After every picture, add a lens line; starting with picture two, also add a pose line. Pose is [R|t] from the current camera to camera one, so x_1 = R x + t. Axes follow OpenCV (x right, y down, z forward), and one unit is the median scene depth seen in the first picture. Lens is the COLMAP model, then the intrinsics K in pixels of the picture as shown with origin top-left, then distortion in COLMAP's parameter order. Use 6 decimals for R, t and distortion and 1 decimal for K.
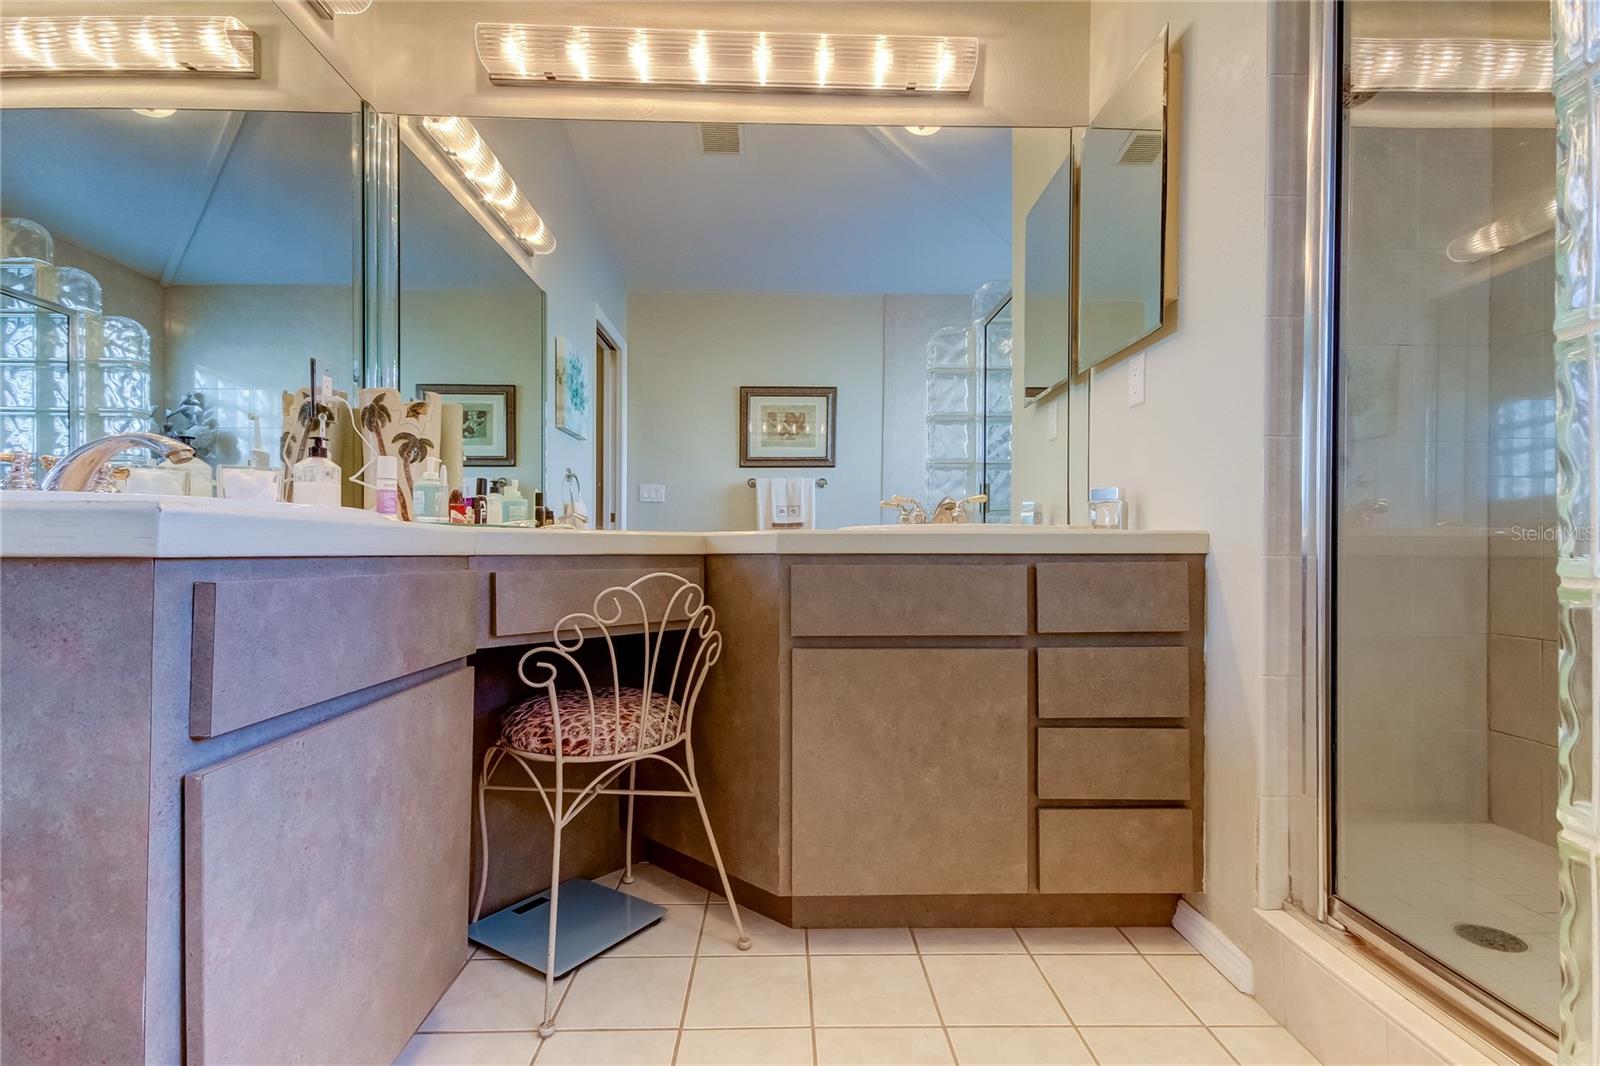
lens RADIAL K [[732.8, 0, 800.6], [0, 732.8, 552.3], [0, 0, 1]] dist [0.002663, 0.000451]
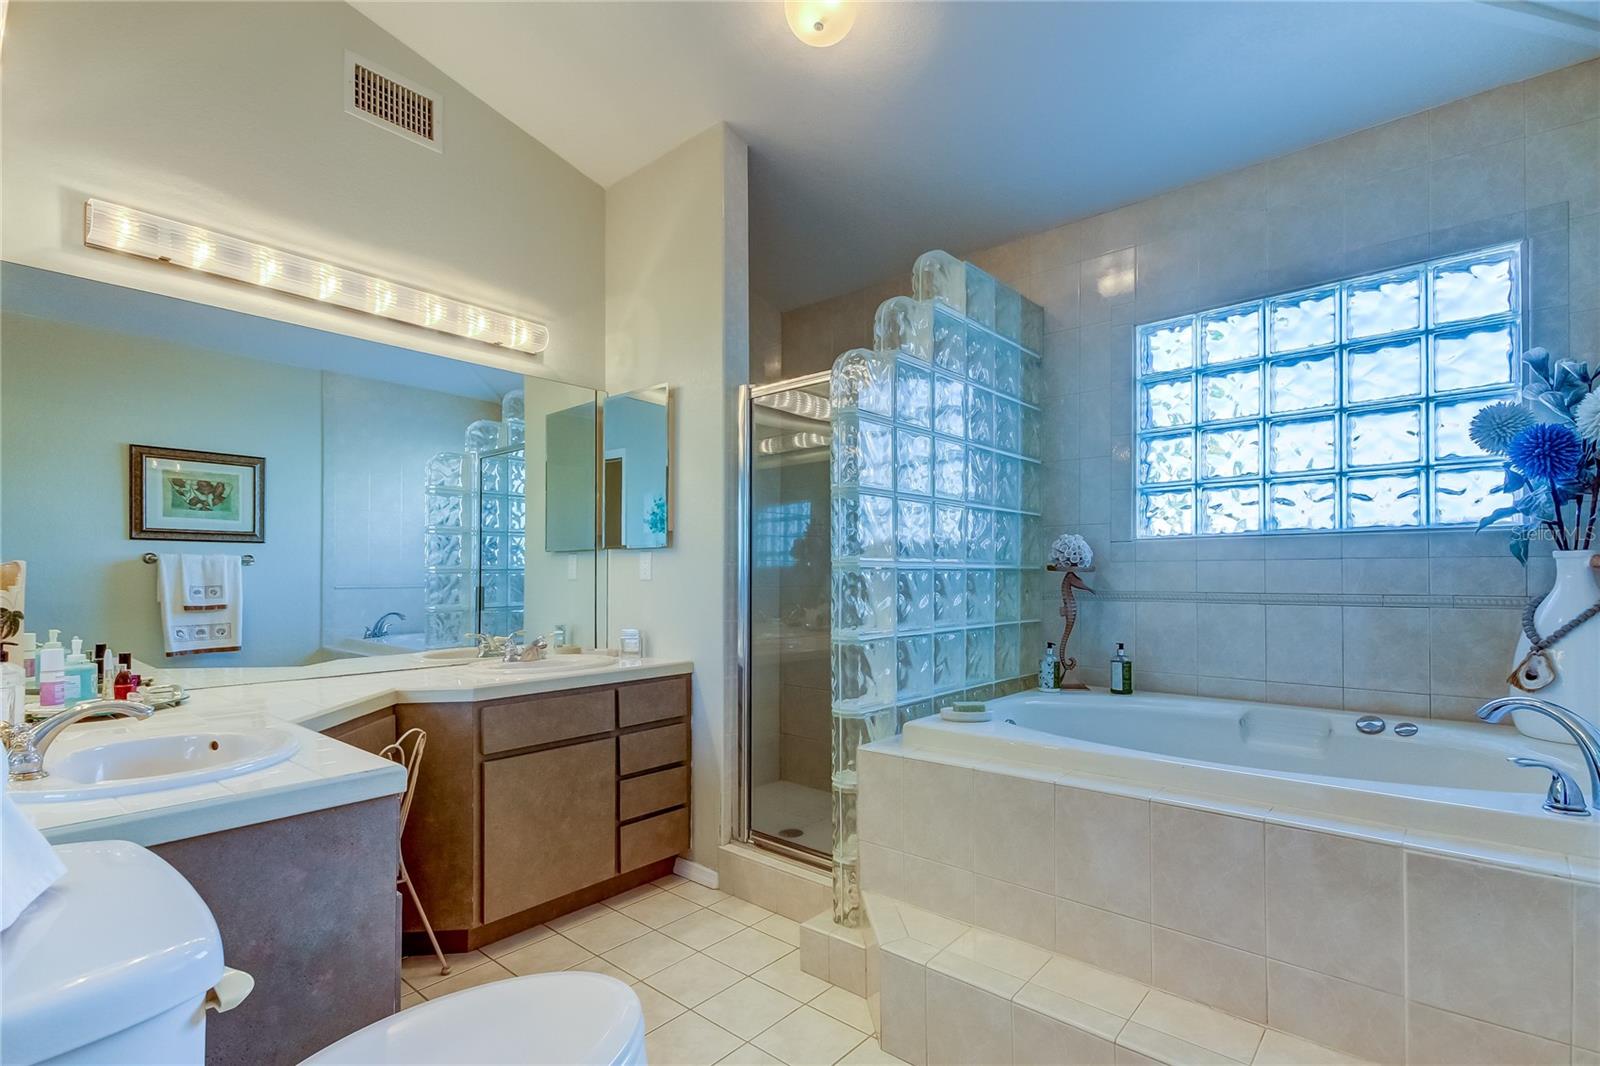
lens RADIAL K [[750.6, 0, 800.1], [0, 750.6, 570.6], [0, 0, 1]] dist [-0.002516, -0.000742]
pose [[0.667848, 0.001502, 0.744296, -0.725071], [0.002866, 0.999985, -0.004589, -0.256648], [-0.744292, 0.005197, 0.667834, -0.532009]]
